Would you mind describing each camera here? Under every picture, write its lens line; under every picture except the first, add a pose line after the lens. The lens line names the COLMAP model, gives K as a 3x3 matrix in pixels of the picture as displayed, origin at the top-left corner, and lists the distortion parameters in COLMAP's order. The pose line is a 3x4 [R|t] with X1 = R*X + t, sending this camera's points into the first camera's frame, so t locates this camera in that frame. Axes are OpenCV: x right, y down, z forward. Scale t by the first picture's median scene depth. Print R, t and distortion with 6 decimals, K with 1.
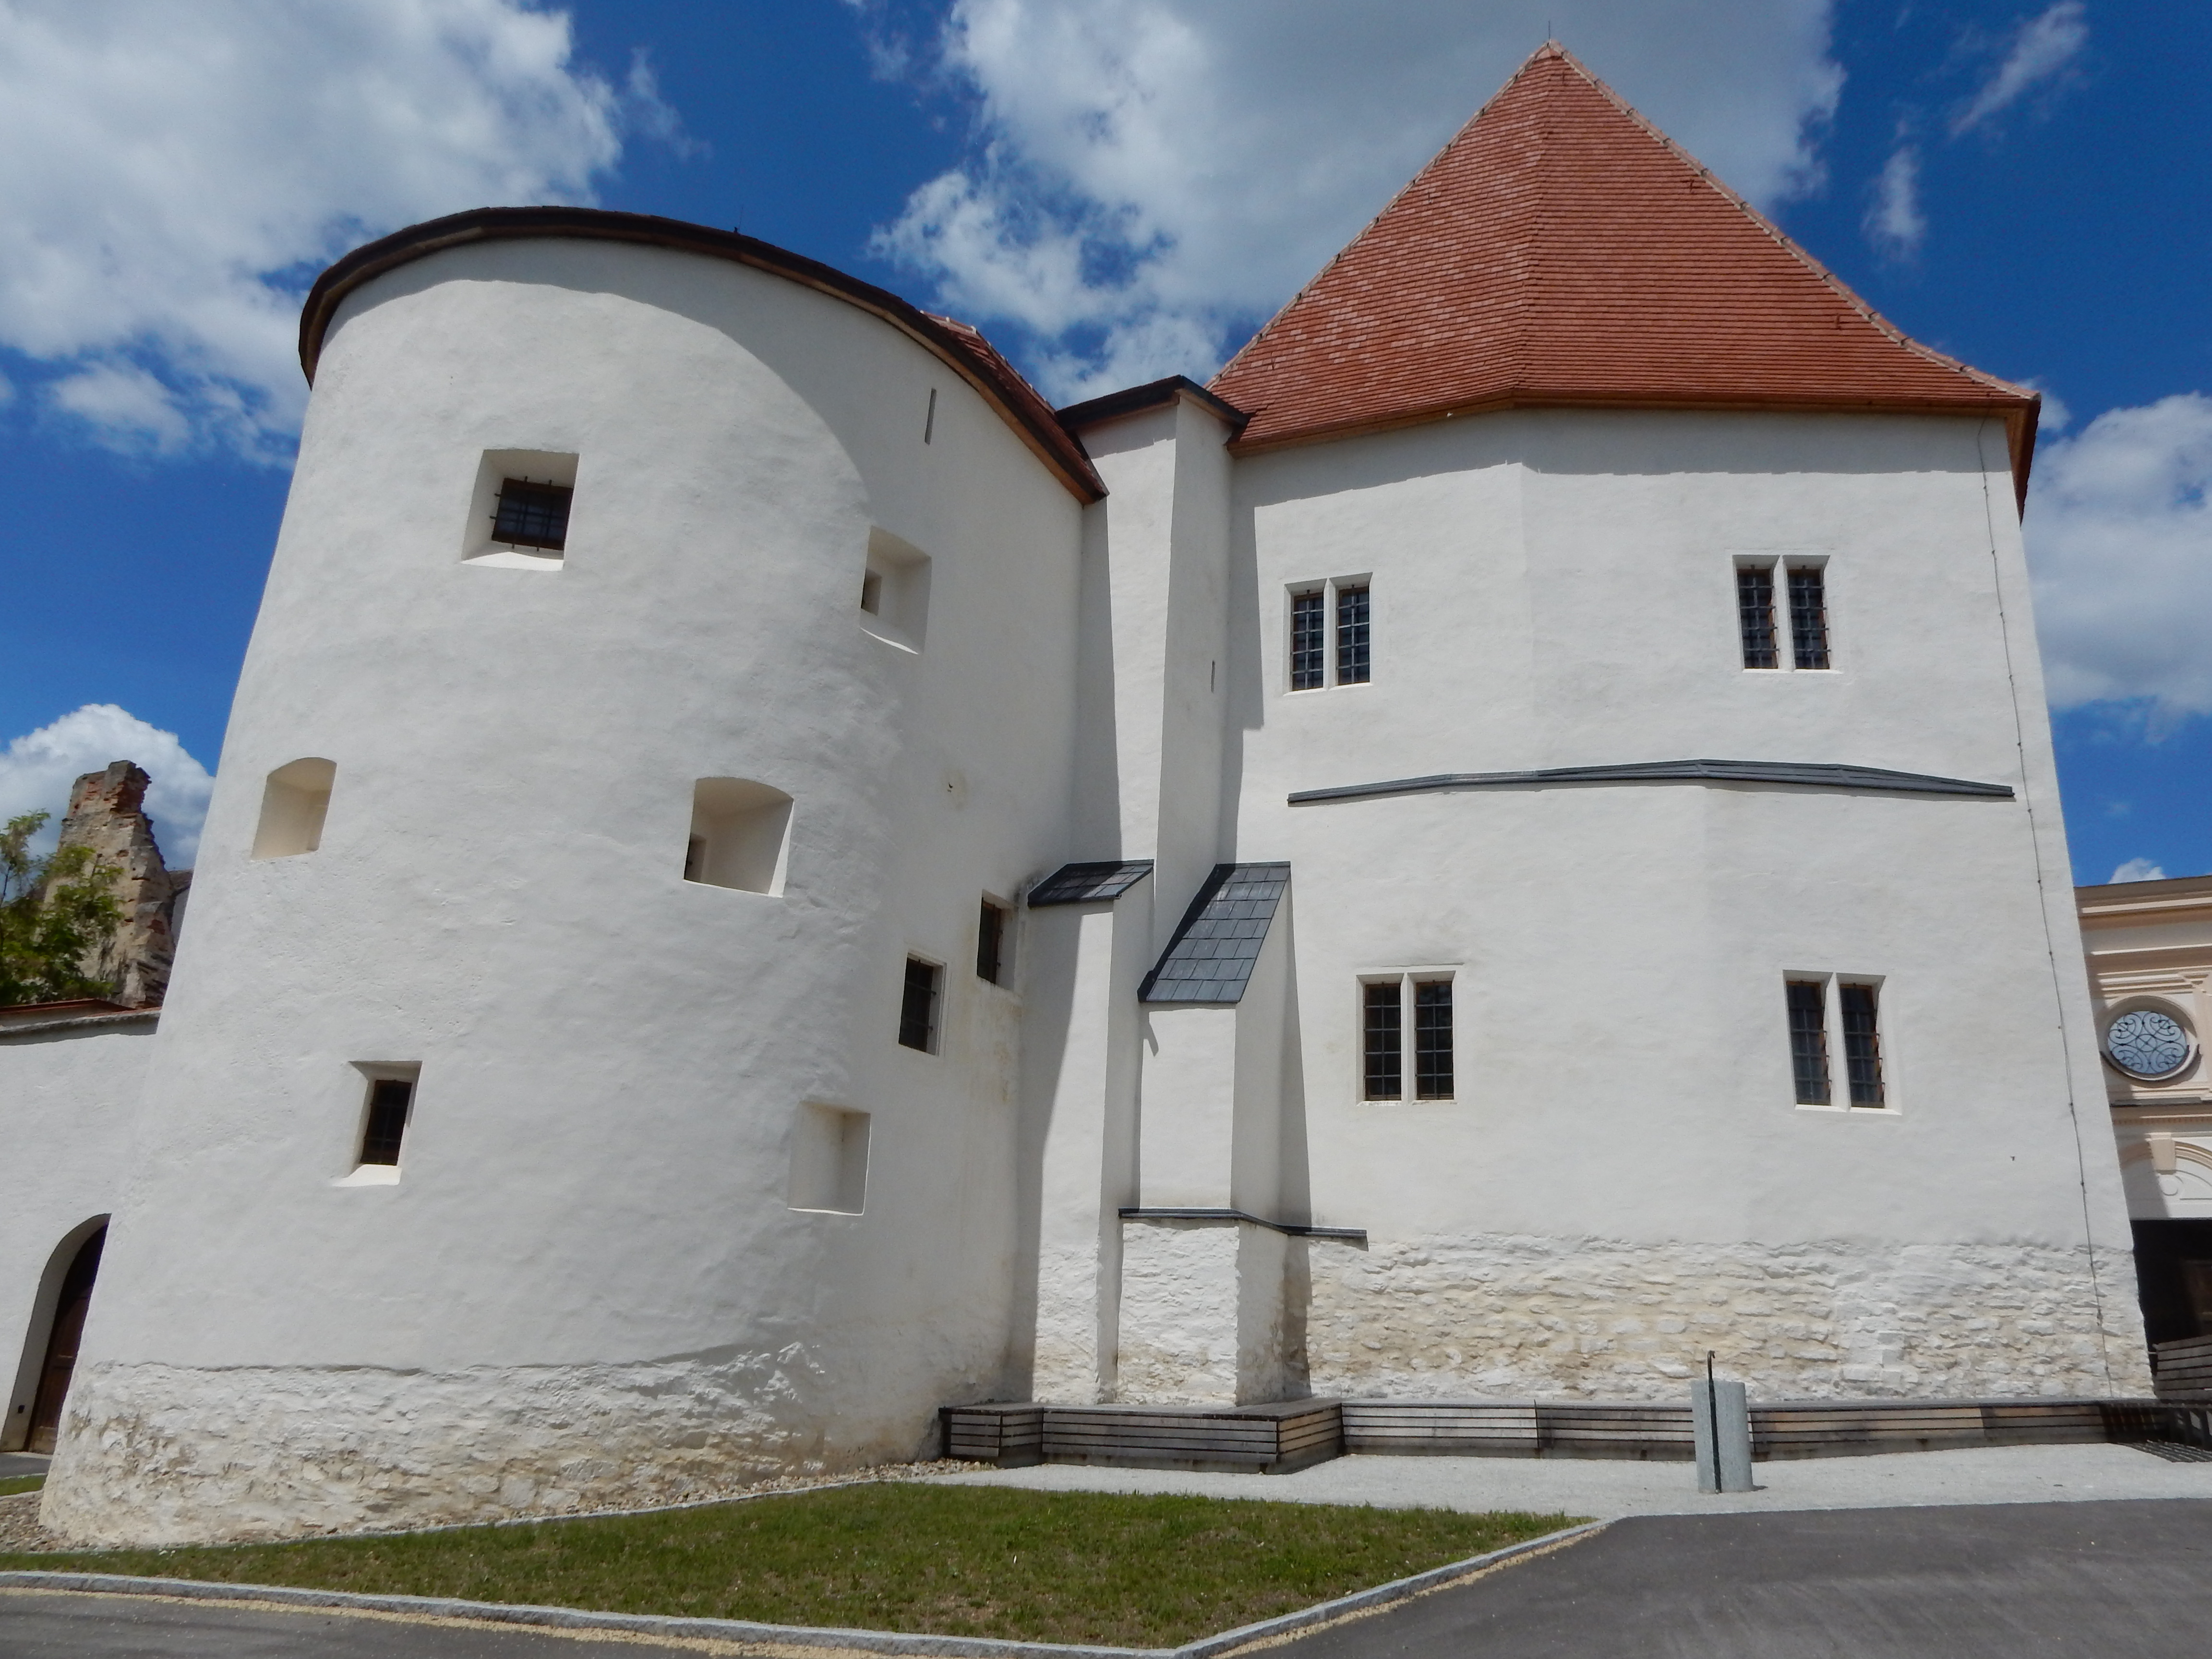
lens RADIAL K [[1664.2, 0, 1109.6], [0, 1664.2, 835.6], [0, 0, 1]] dist [-0.003676, 0.016081]
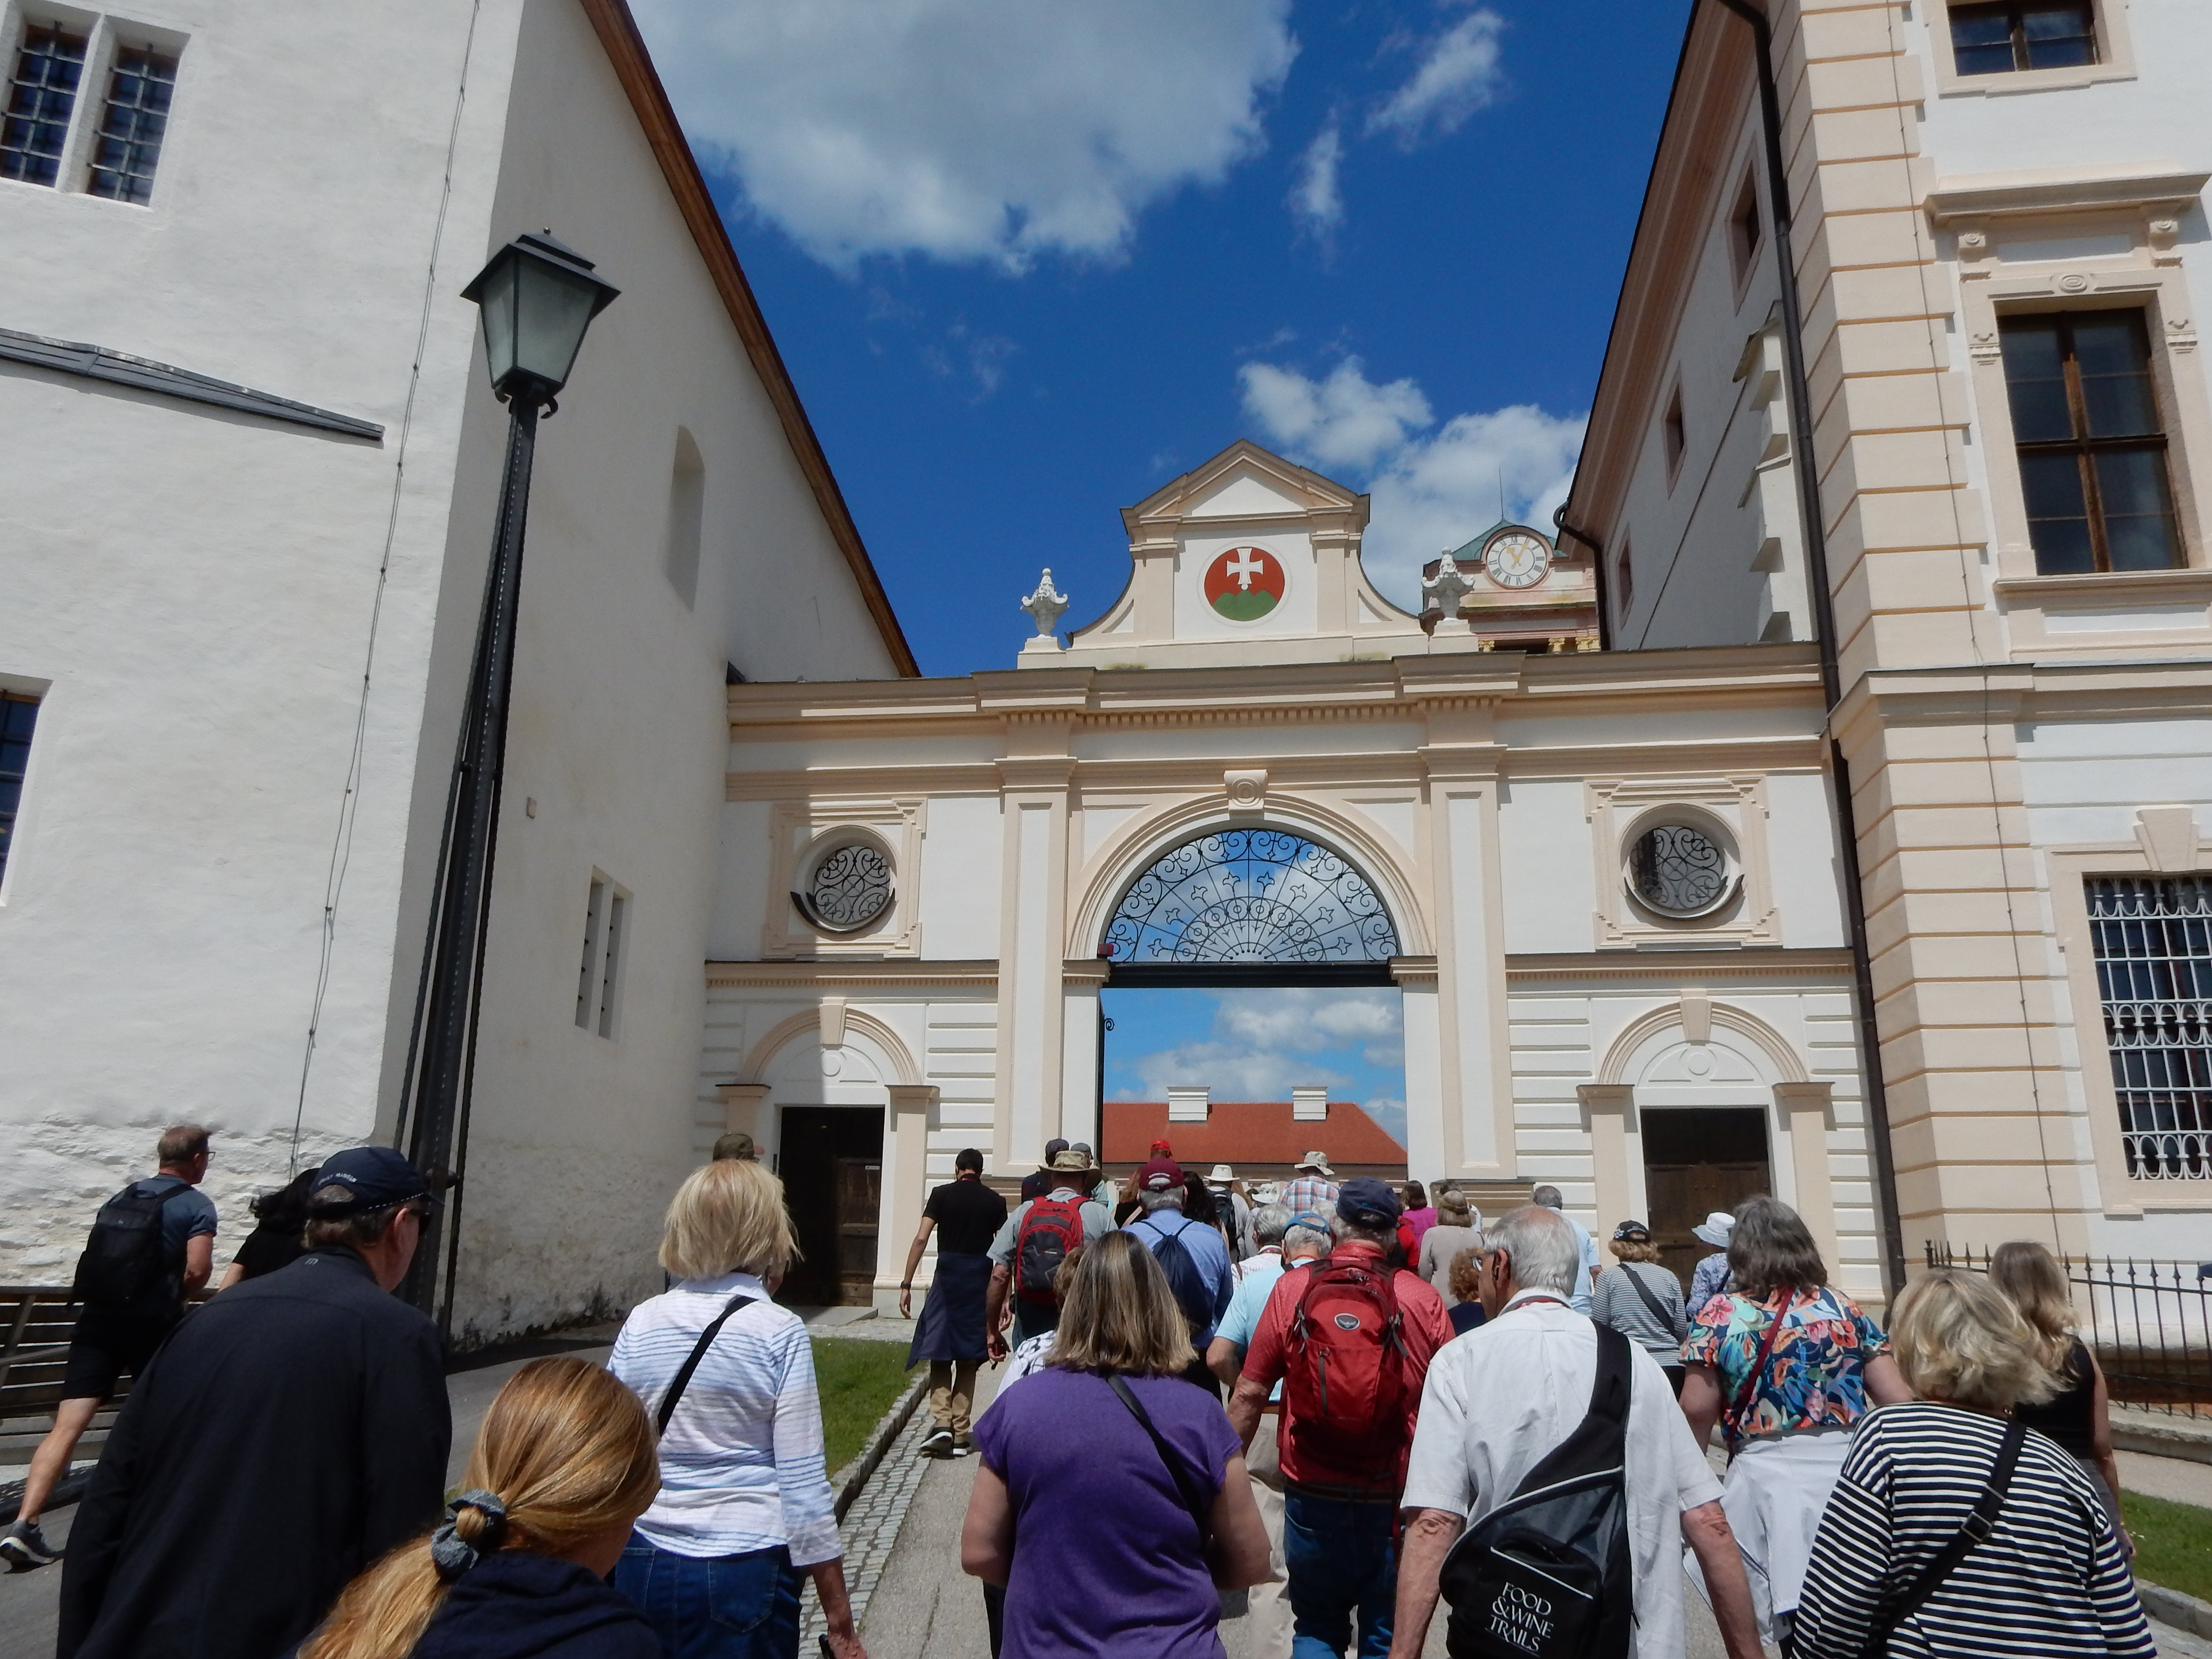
lens RADIAL K [[1664.2, 0, 1168.3], [0, 1664.2, 820.5], [0, 0, 1]] dist [-0.003676, 0.016081]
pose [[0.928941, 0.089648, 0.359209, 0.580960], [-0.107252, 0.993799, 0.029337, 0.067680], [-0.354351, -0.065779, 0.932796, 0.269752]]
